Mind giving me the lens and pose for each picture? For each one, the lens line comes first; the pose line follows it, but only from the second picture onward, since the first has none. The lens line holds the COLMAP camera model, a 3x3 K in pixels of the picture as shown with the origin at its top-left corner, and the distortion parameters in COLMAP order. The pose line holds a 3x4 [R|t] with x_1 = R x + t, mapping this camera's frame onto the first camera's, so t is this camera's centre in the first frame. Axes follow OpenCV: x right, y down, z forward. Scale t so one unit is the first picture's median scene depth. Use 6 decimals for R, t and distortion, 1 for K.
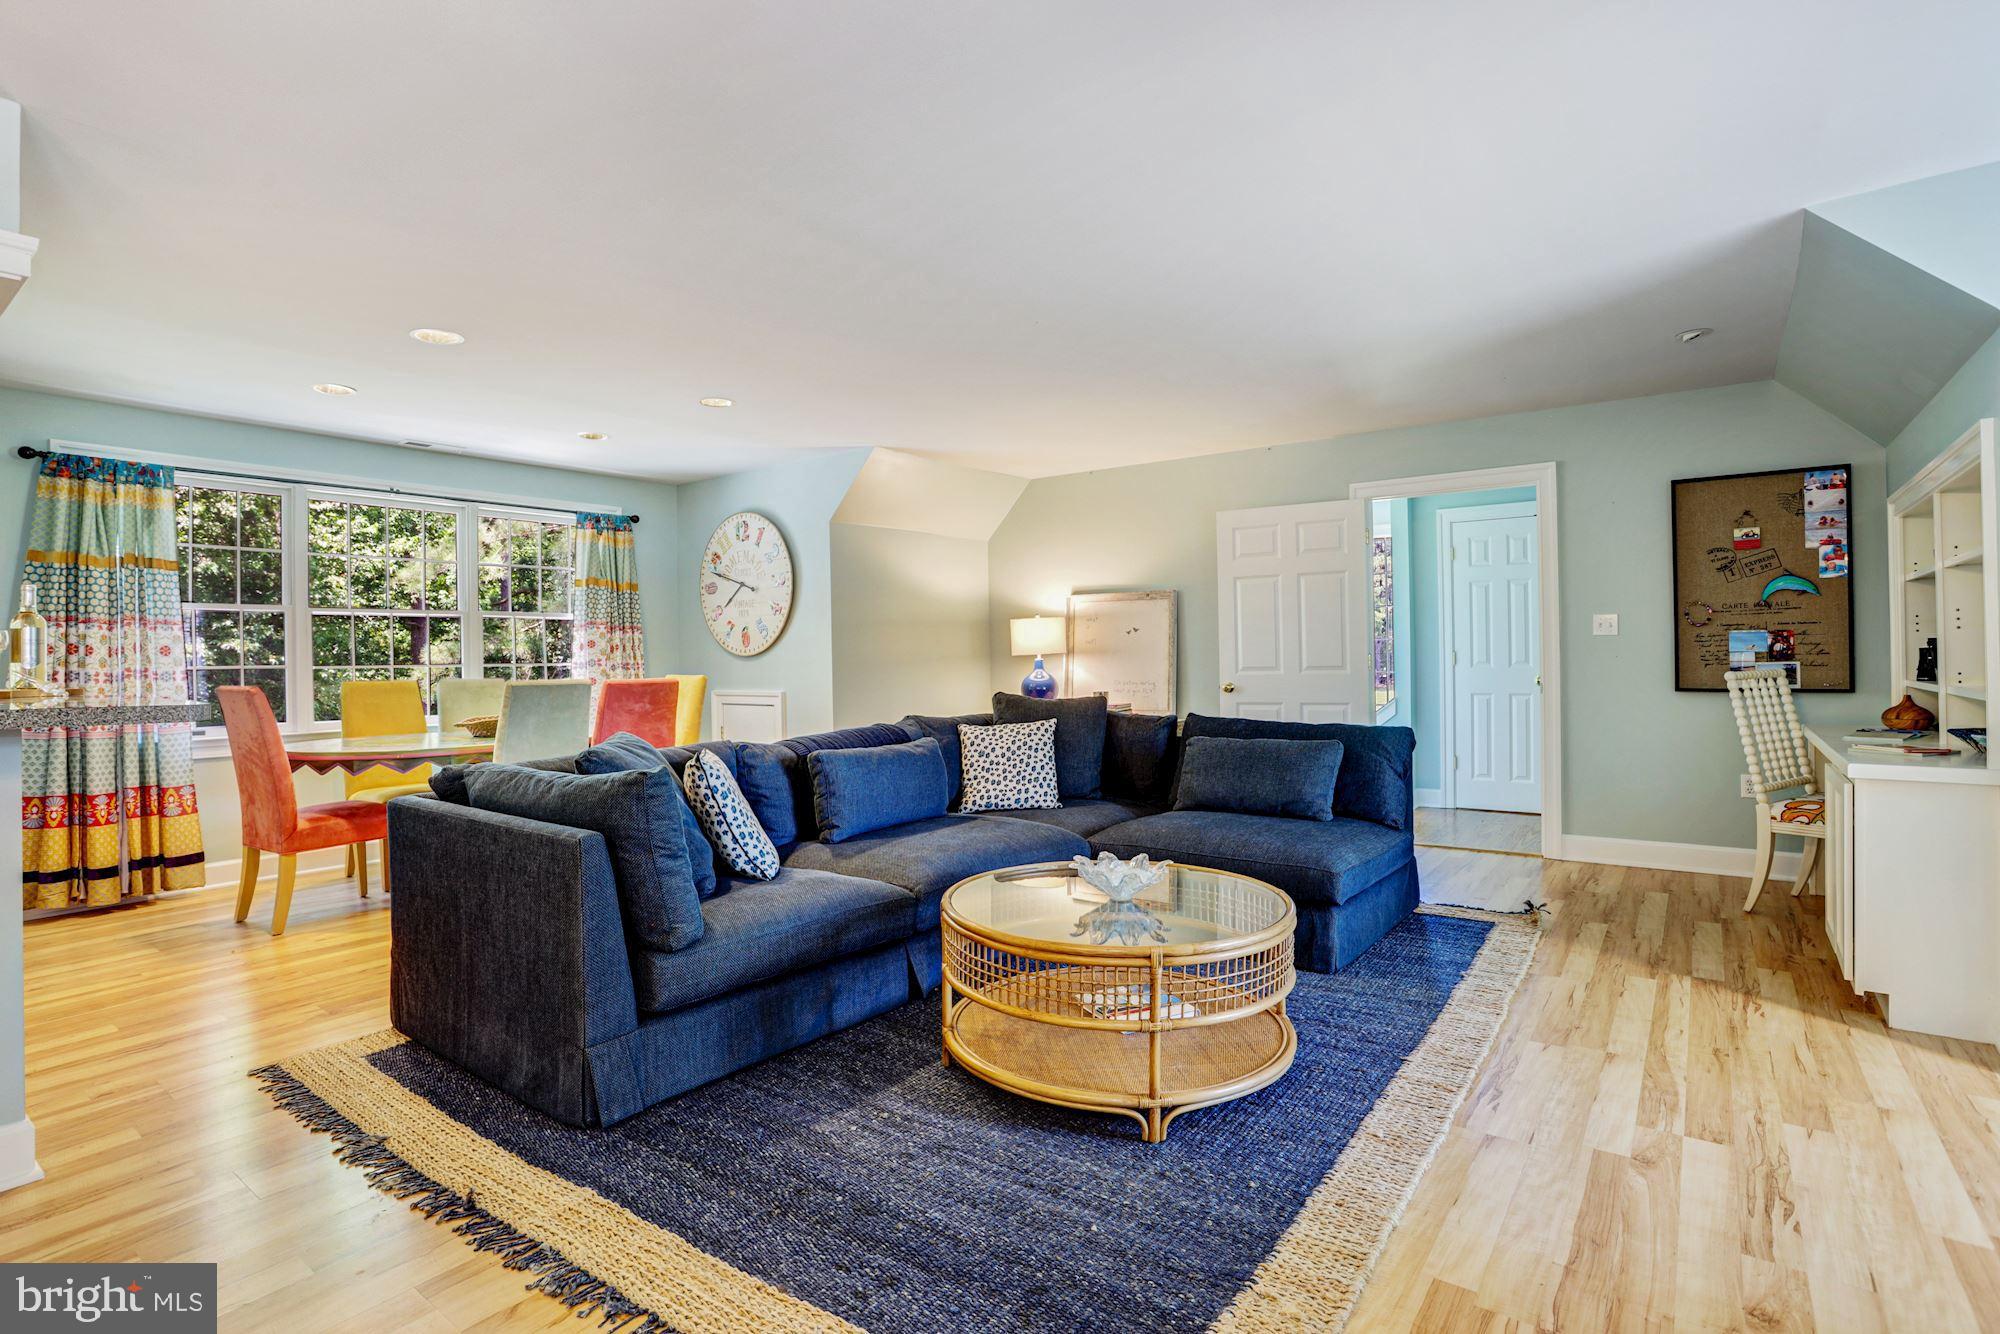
lens RADIAL K [[981.1, 0, 992.9], [0, 981.1, 648.8], [0, 0, 1]] dist [-0.072685, 0.028447]
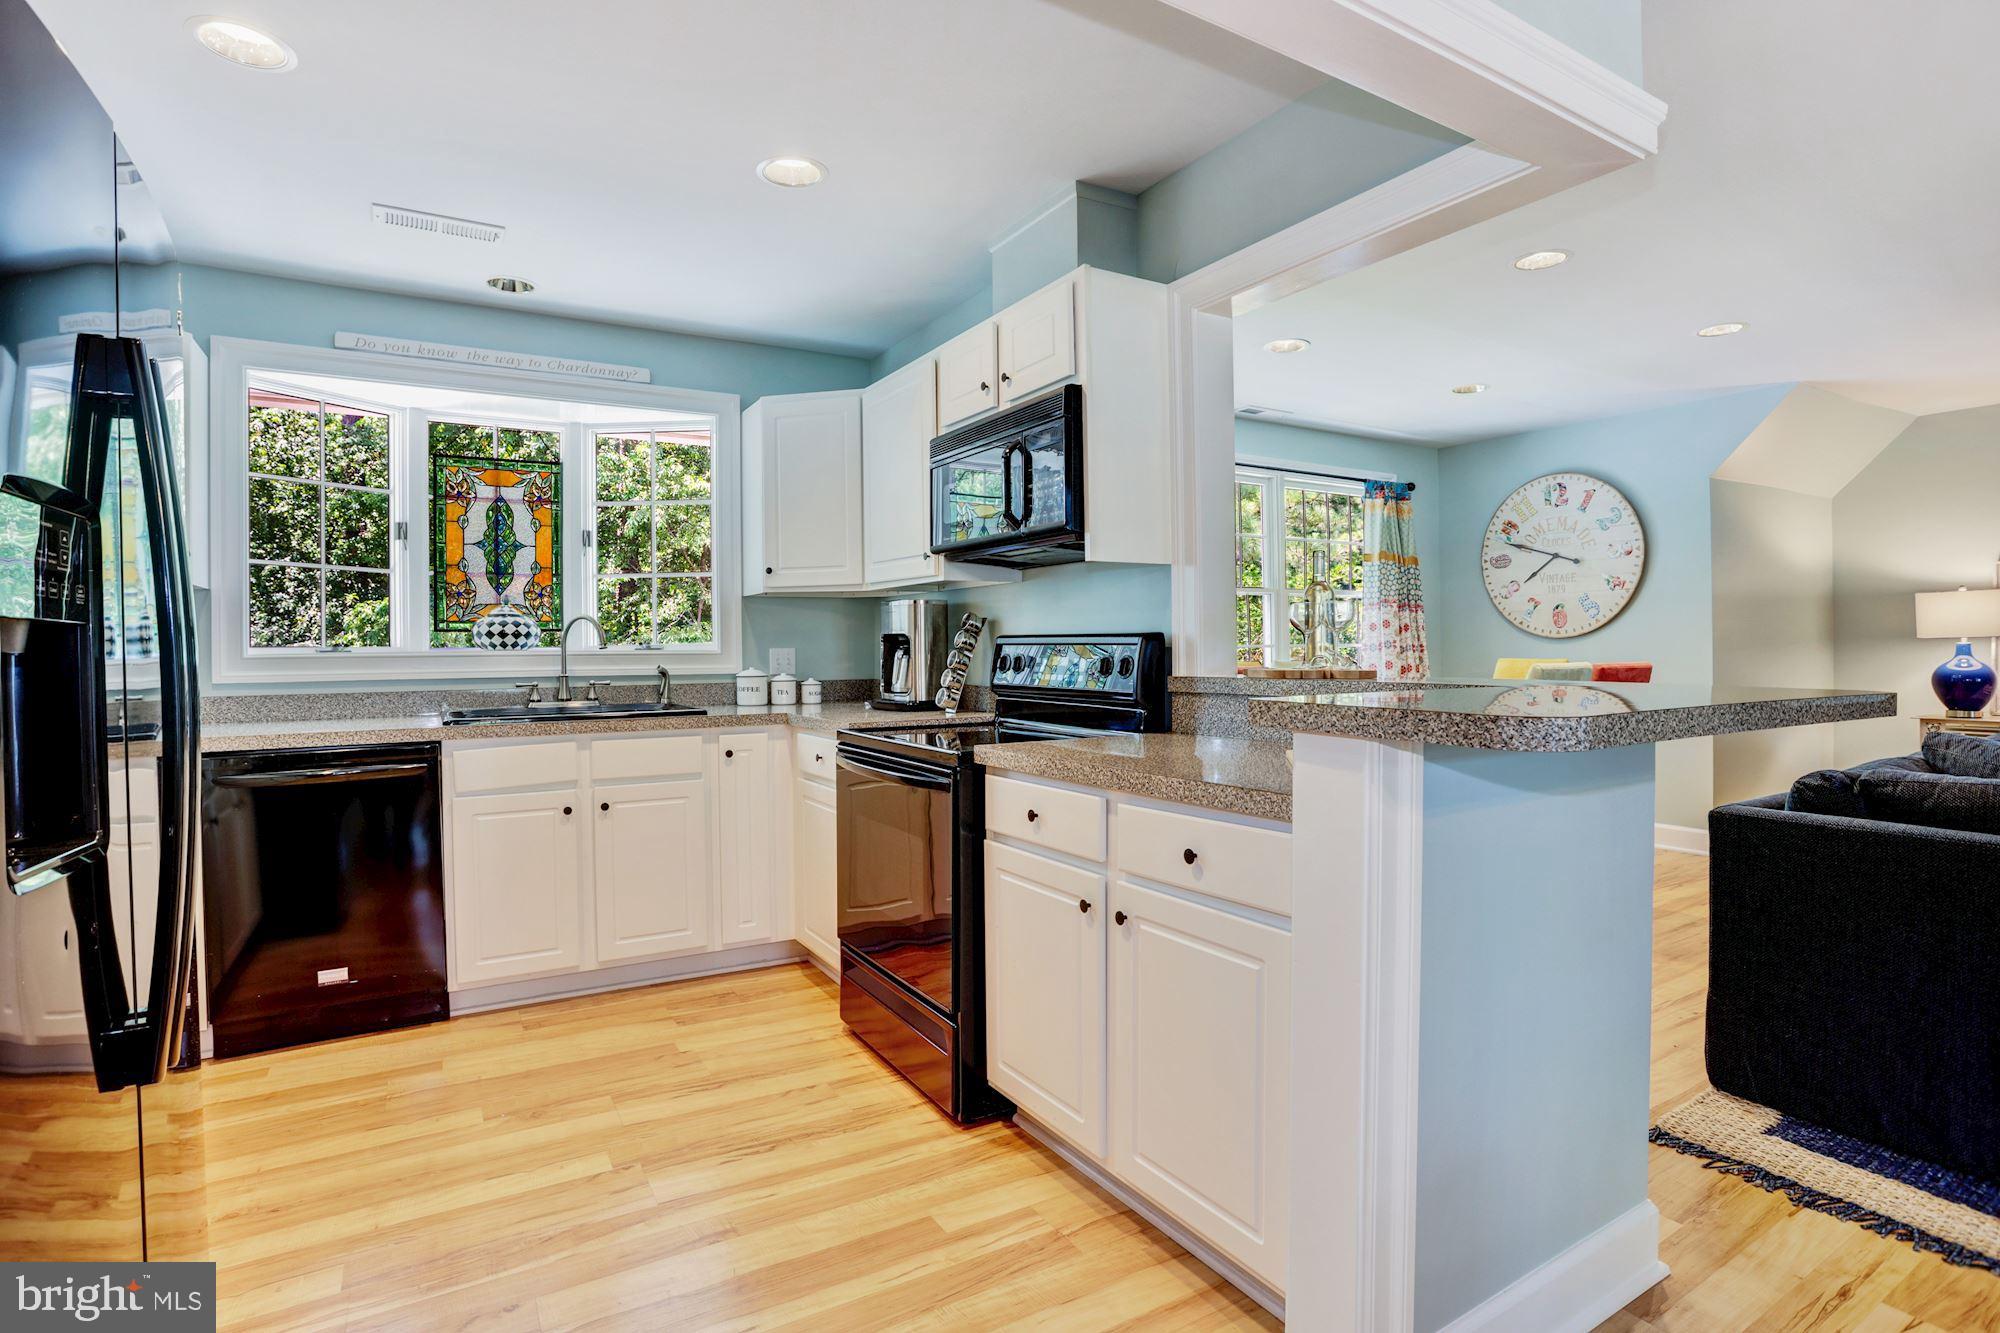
lens RADIAL K [[981.1, 0, 992.9], [0, 981.1, 648.3], [0, 0, 1]] dist [-0.072685, 0.028447]
pose [[0.925458, 0.007333, -0.378780, -0.408763], [-0.001743, 0.999885, 0.015098, 0.004929], [0.378847, -0.013312, 0.925363, 0.011521]]
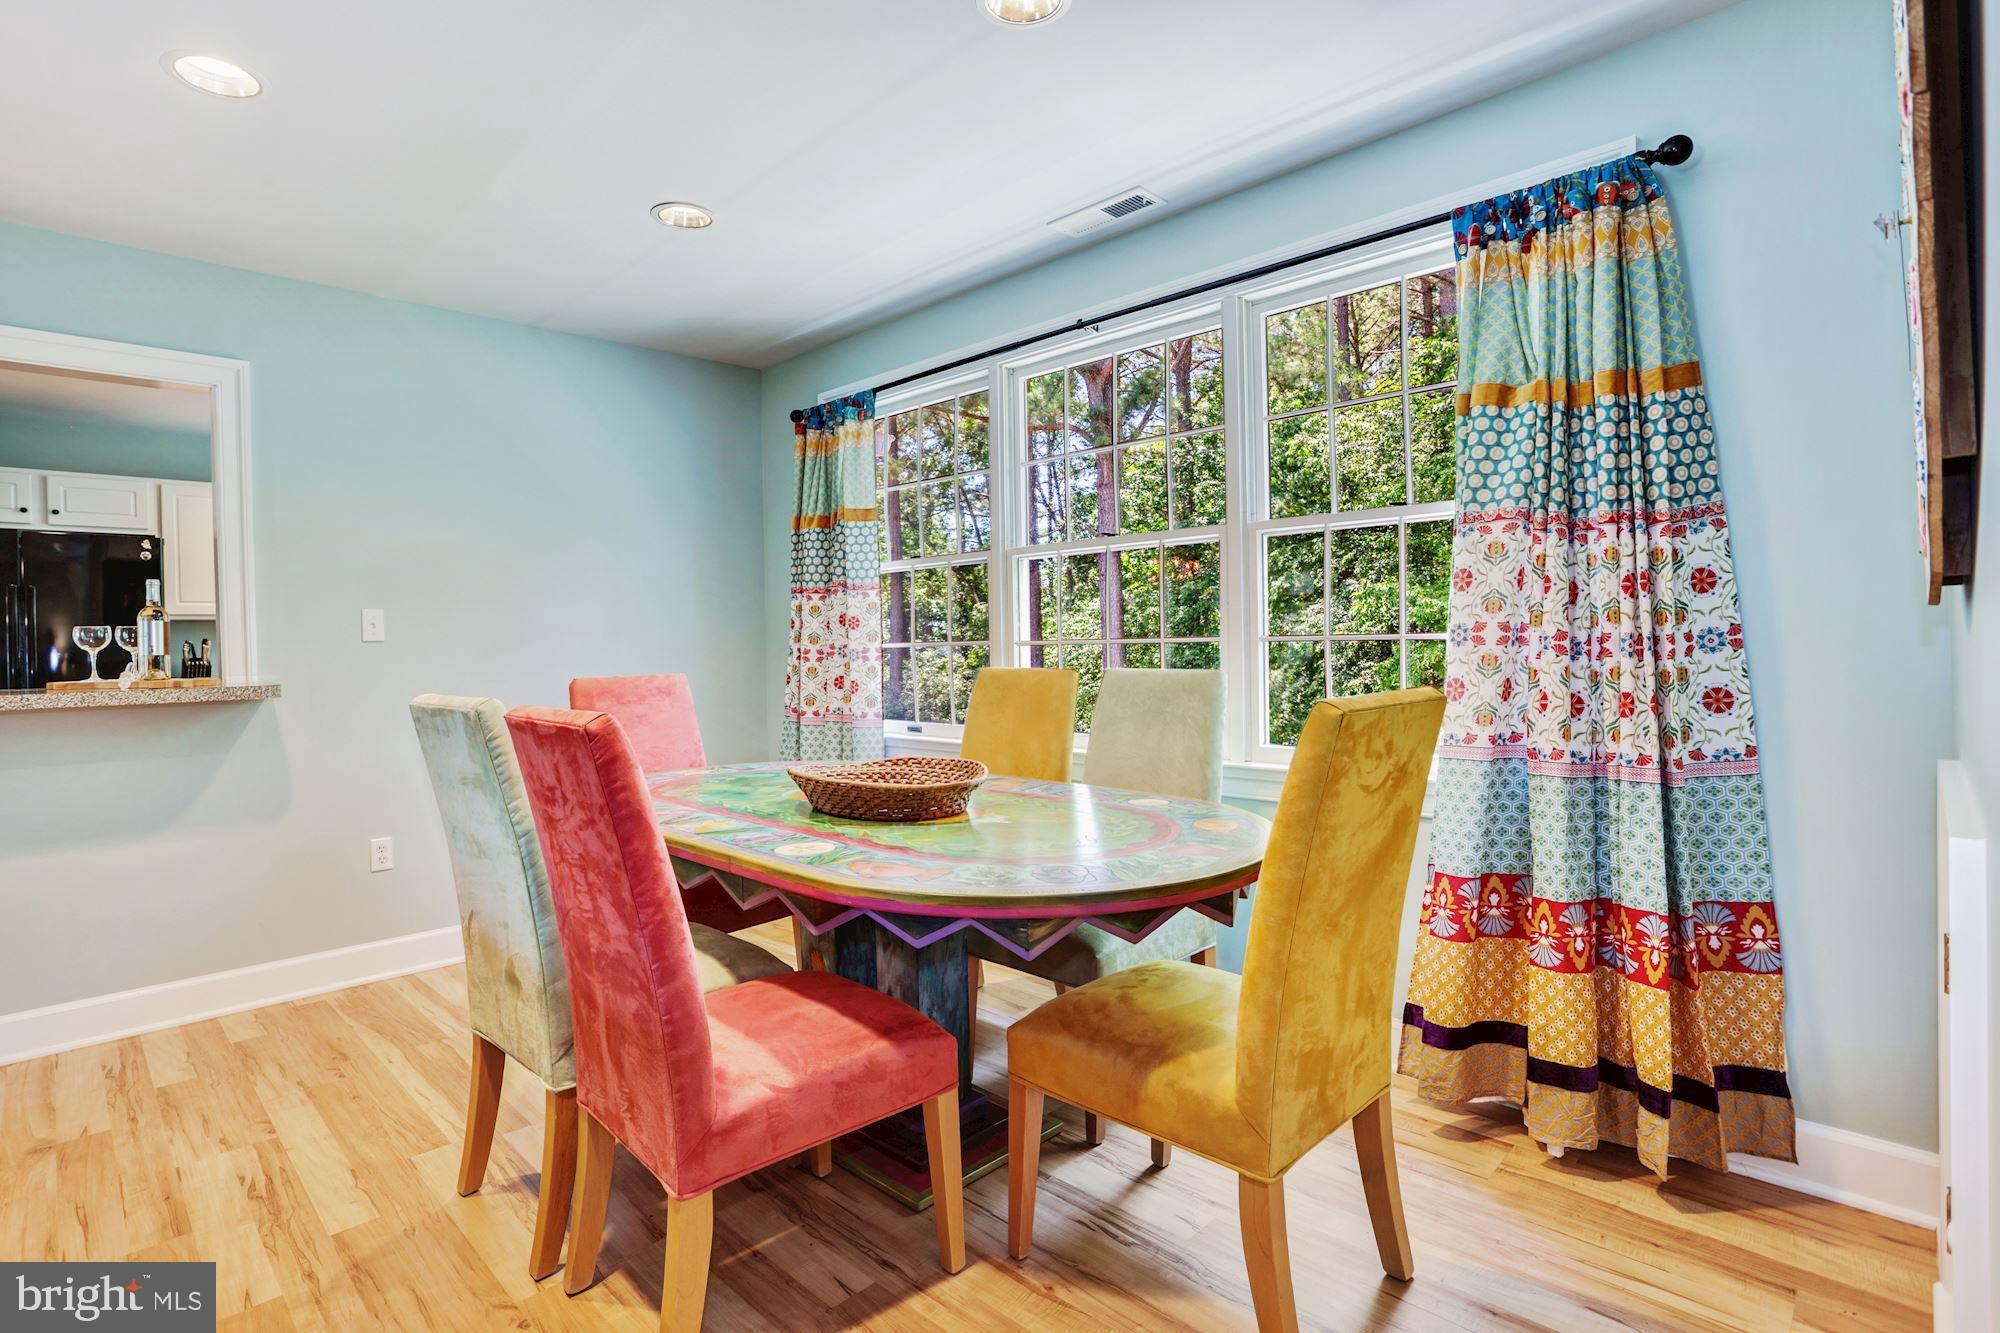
lens RADIAL K [[981.1, 0, 992.9], [0, 981.1, 648.3], [0, 0, 1]] dist [-0.072685, 0.028447]
pose [[-0.126794, 0.018683, -0.991753, -0.049671], [0.031826, 0.999384, 0.014758, 0.011245], [0.991418, -0.029692, -0.127310, 0.866797]]
